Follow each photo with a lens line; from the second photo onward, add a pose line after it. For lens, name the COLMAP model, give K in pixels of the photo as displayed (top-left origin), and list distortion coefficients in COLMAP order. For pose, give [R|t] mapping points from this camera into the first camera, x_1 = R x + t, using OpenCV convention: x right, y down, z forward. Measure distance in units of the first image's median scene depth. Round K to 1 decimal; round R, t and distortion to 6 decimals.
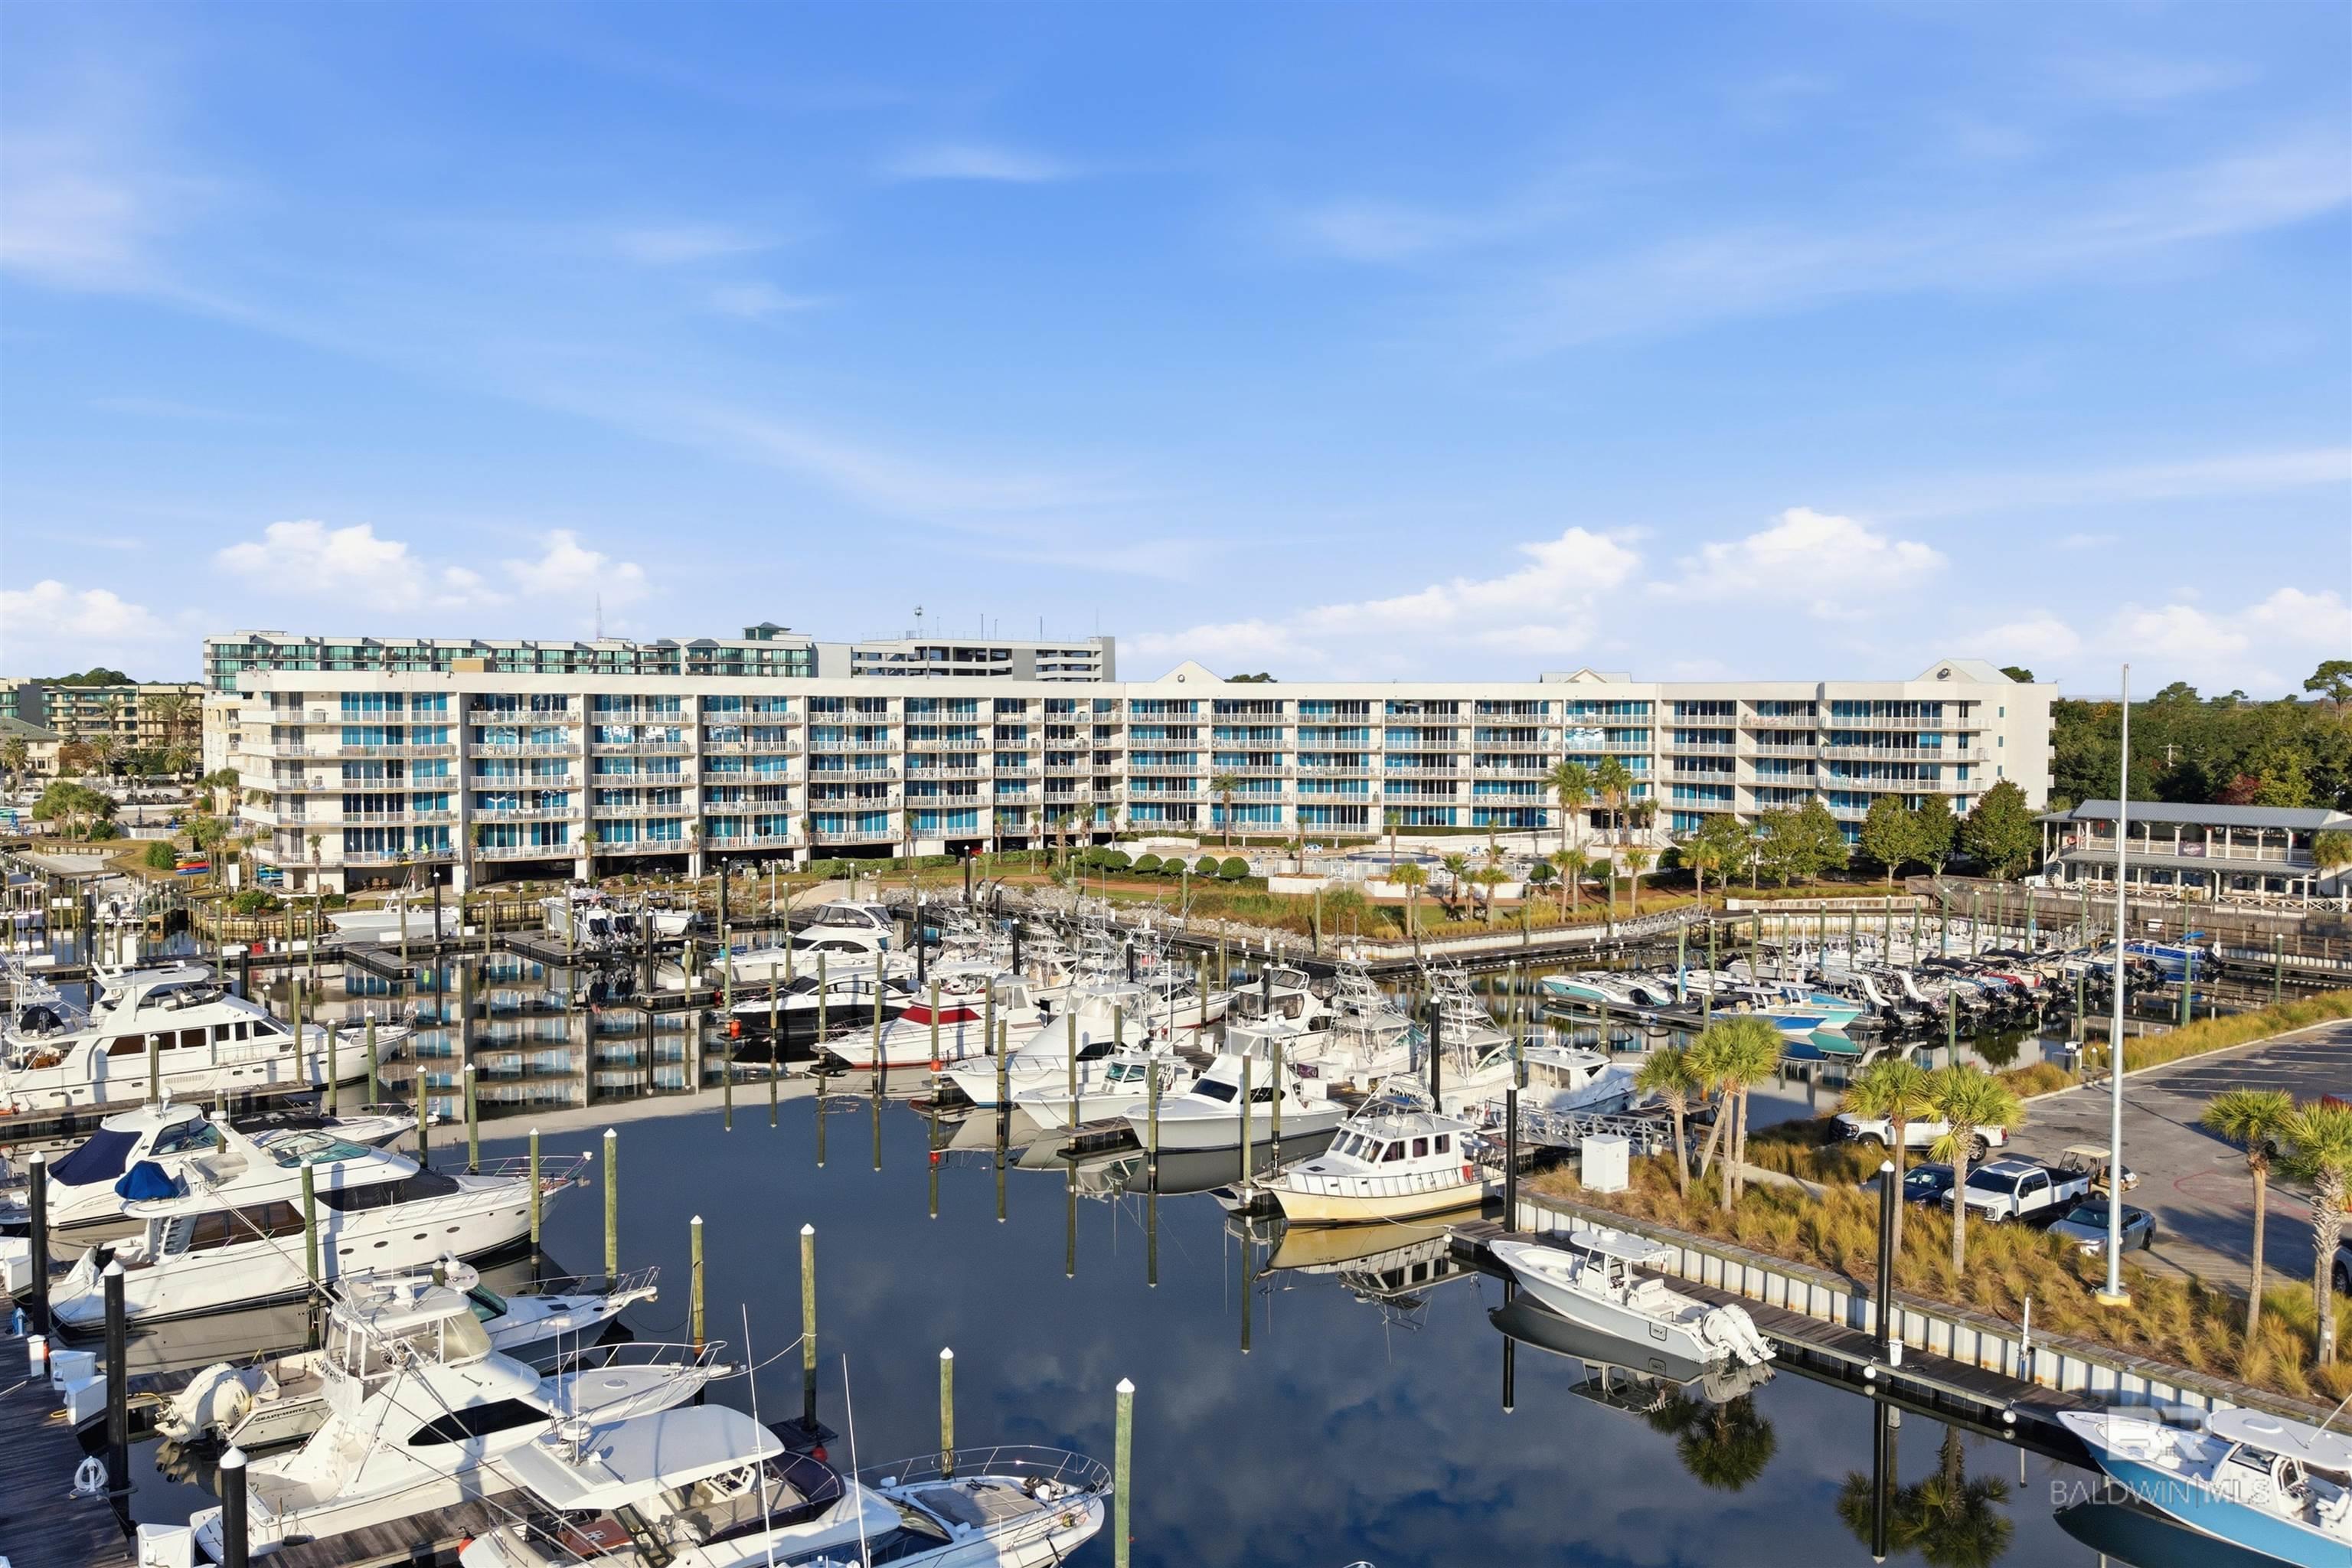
lens RADIAL K [[1733.7, 0, 1145.7], [0, 1733.7, 807.9], [0, 0, 1]] dist [0.000752, -0.002861]
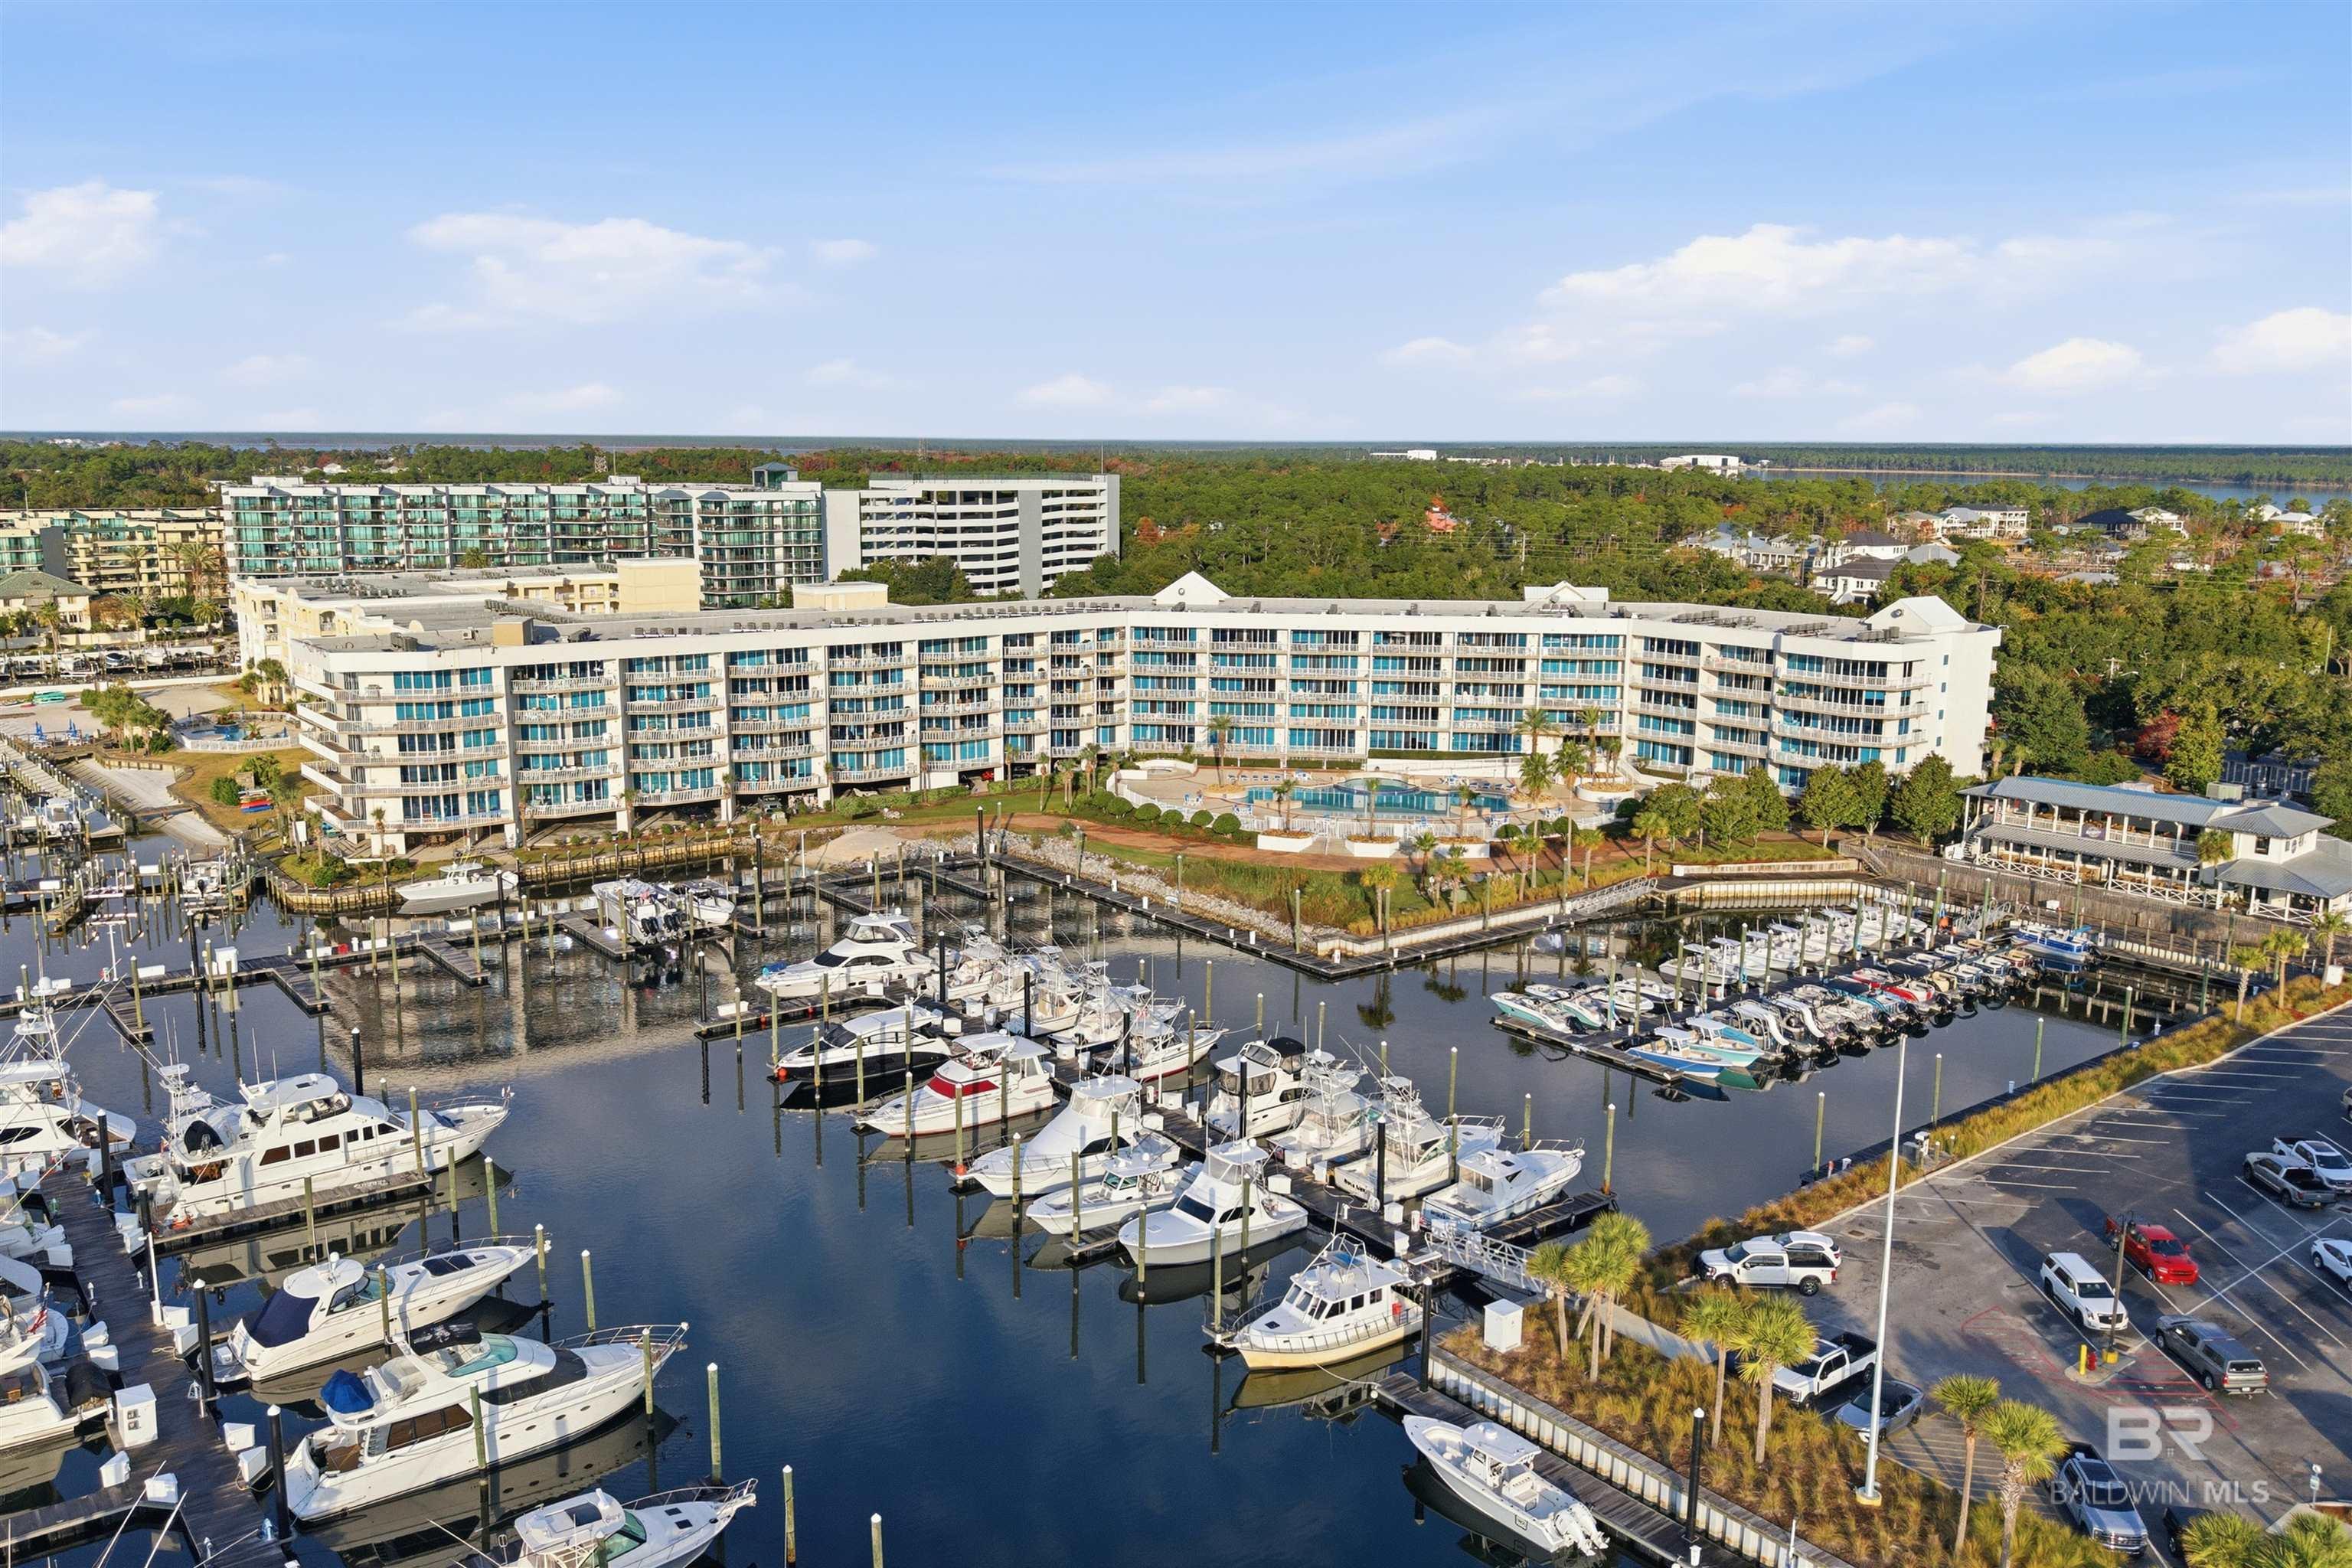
lens RADIAL K [[1731.5, 0, 1176.0], [0, 1731.5, 784.0], [0, 0, 1]] dist [-0.004032, -0.000498]
pose [[0.999896, 0.004019, 0.013869, 0.004023], [-0.005880, 0.990566, 0.136914, -0.130249], [-0.013188, -0.136981, 0.990486, -0.065644]]
